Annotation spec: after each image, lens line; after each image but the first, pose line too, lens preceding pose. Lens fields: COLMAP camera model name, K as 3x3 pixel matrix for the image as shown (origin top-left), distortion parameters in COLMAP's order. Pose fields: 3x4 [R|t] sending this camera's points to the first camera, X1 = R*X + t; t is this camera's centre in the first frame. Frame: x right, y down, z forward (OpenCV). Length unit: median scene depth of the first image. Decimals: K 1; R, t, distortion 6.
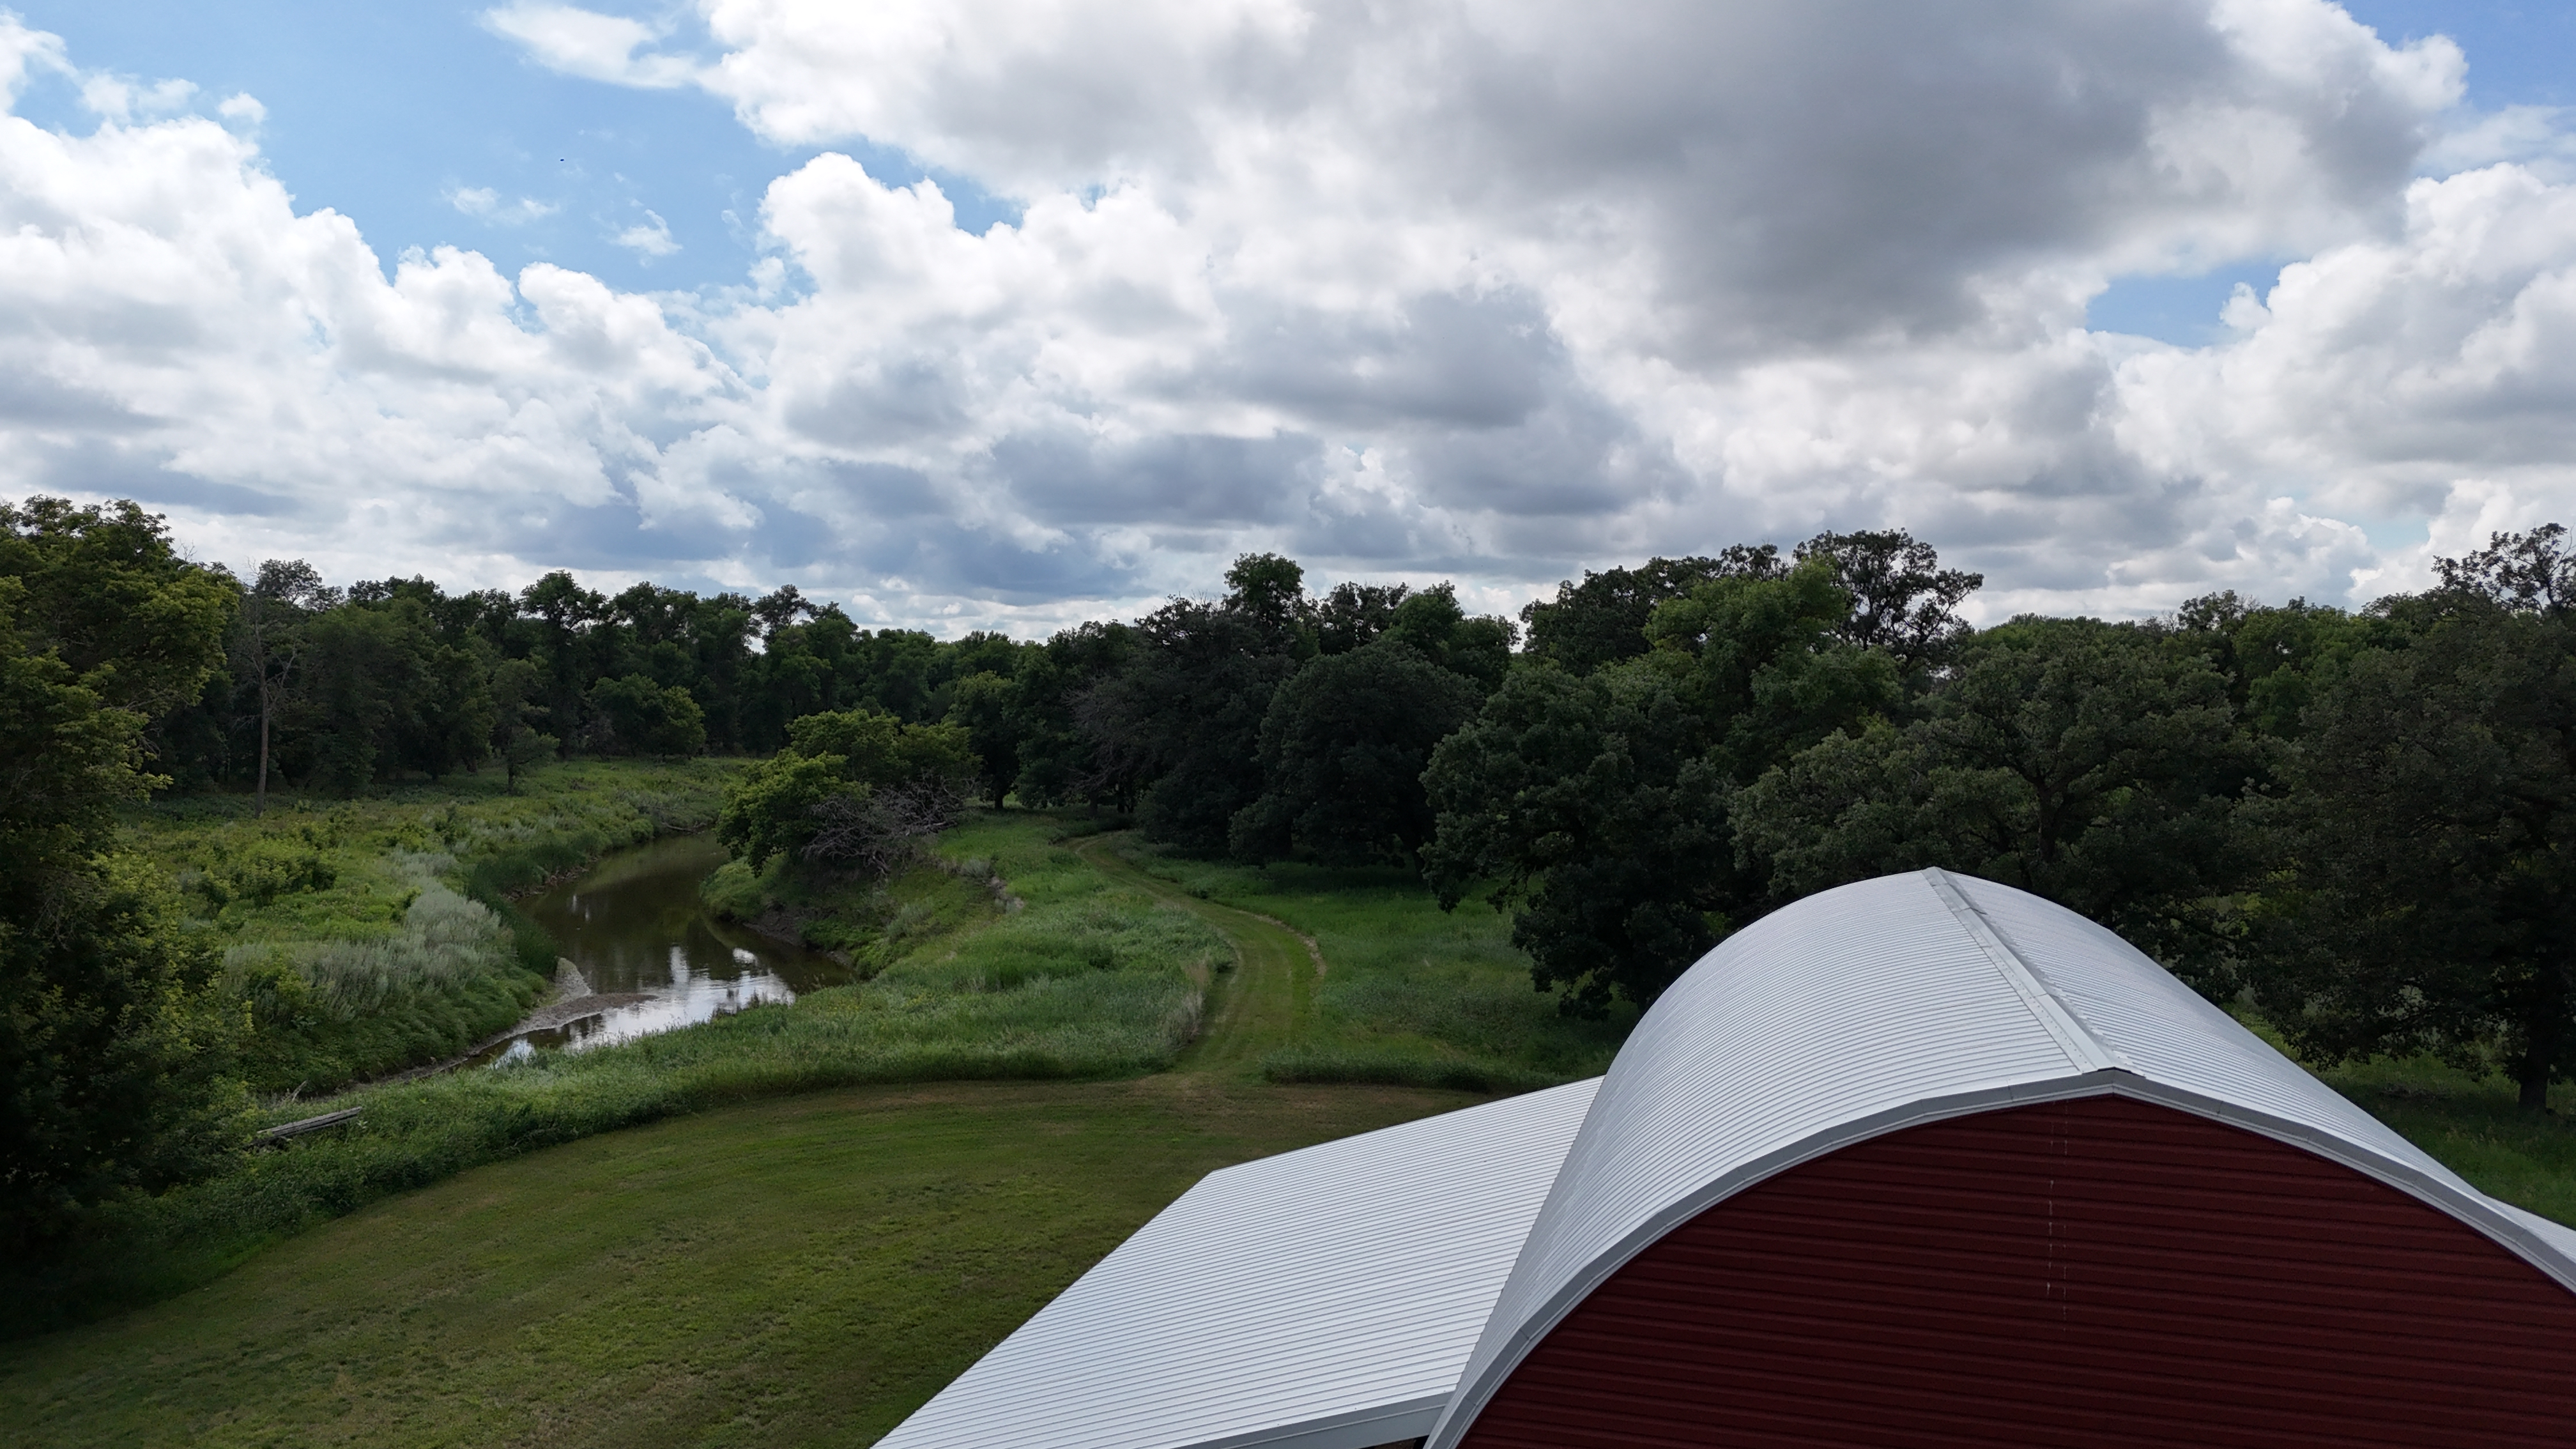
lens RADIAL K [[1876.0, 0, 1288.0], [0, 1876.0, 724.5], [0, 0, 1]] dist [0.070394, -0.063071]
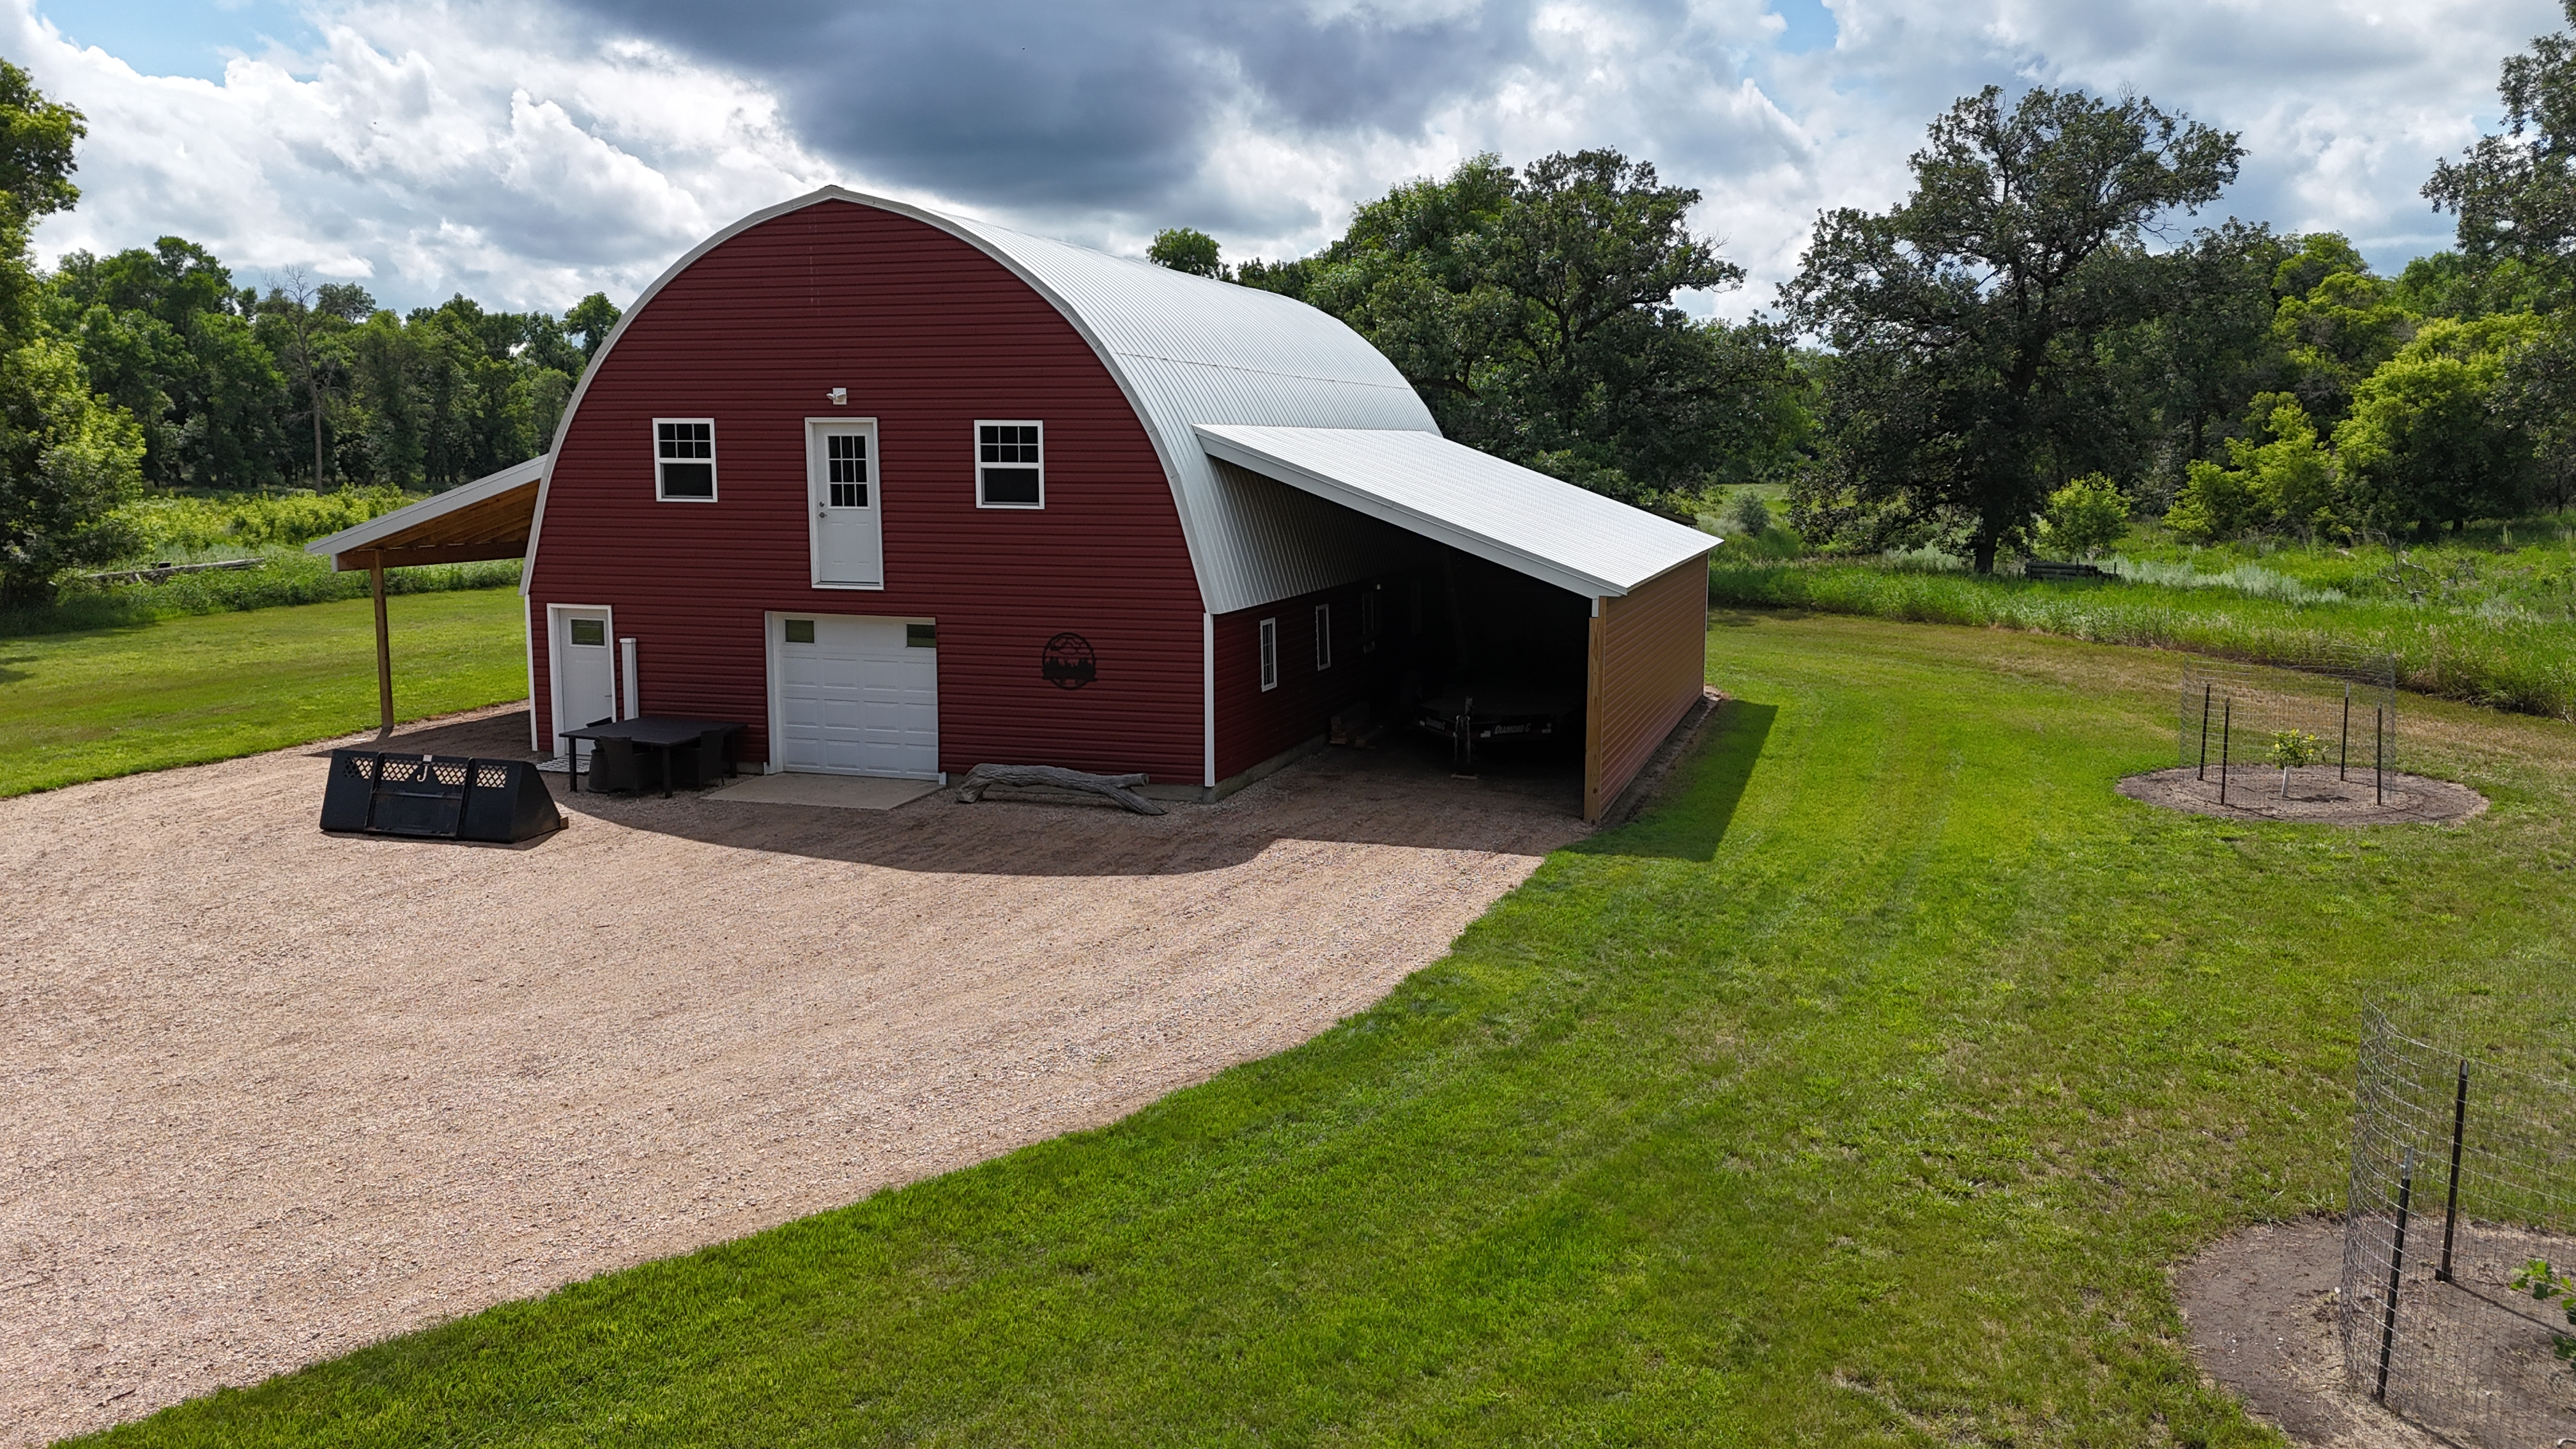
lens RADIAL K [[1878.1, 0, 1288.0], [0, 1878.1, 724.5], [0, 0, 1]] dist [0.066095, -0.059569]
pose [[0.998479, -0.010427, -0.054145, 0.098054], [0.017455, 0.991229, 0.130998, 0.047300], [0.052304, -0.131743, 0.989903, -0.100657]]
